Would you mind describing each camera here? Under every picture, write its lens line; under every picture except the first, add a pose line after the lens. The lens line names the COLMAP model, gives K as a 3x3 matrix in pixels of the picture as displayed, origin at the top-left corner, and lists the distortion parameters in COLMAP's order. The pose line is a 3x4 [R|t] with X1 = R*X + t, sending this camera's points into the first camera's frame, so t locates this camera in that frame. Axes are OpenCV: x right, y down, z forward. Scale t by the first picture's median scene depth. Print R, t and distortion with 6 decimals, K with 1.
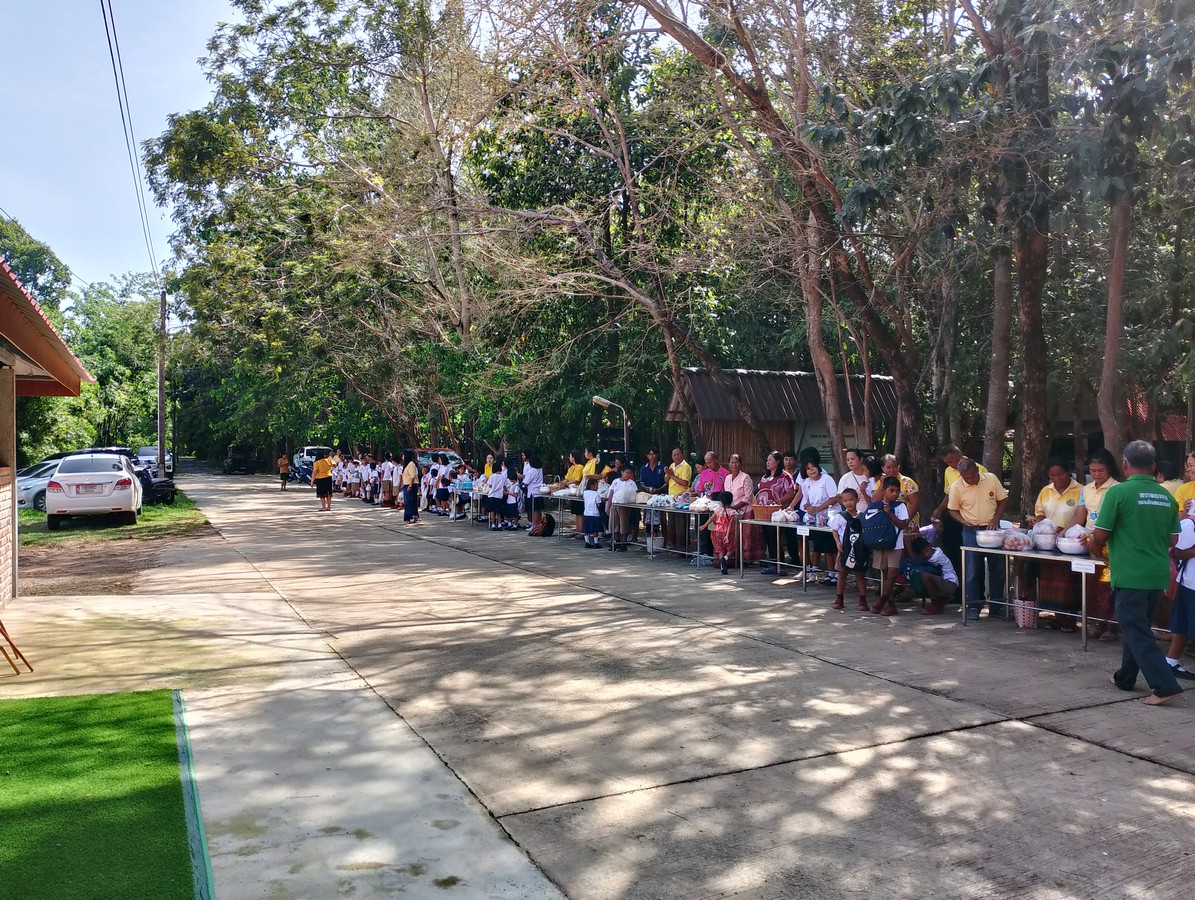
lens RADIAL K [[944.9, 0, 610.3], [0, 944.9, 475.3], [0, 0, 1]] dist [0.024122, -0.086317]
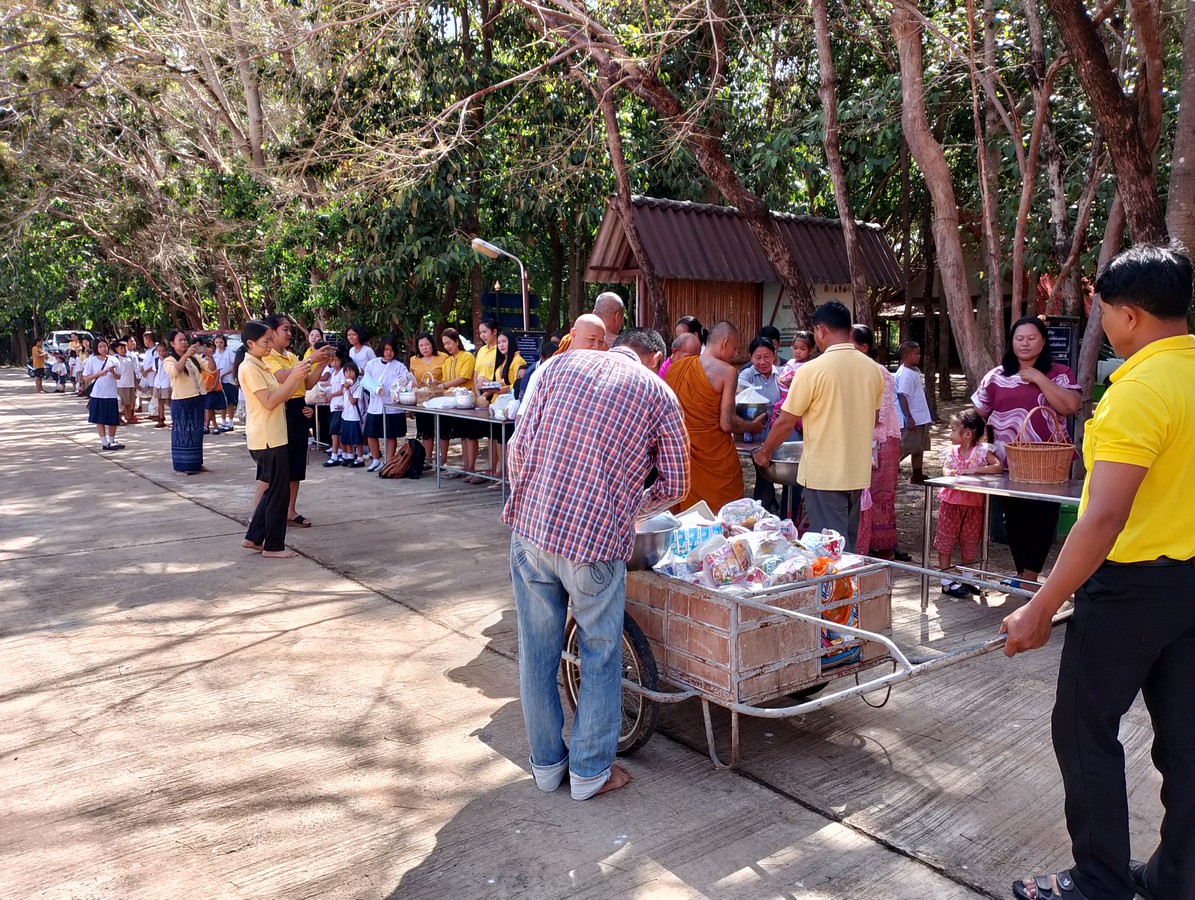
lens RADIAL K [[944.9, 0, 603.5], [0, 944.9, 458.1], [0, 0, 1]] dist [0.024122, -0.086317]
pose [[0.983548, -0.027104, 0.178601, -0.034651], [0.009182, 0.994903, 0.100421, -0.002324], [-0.180413, -0.097129, 0.978784, 0.264517]]
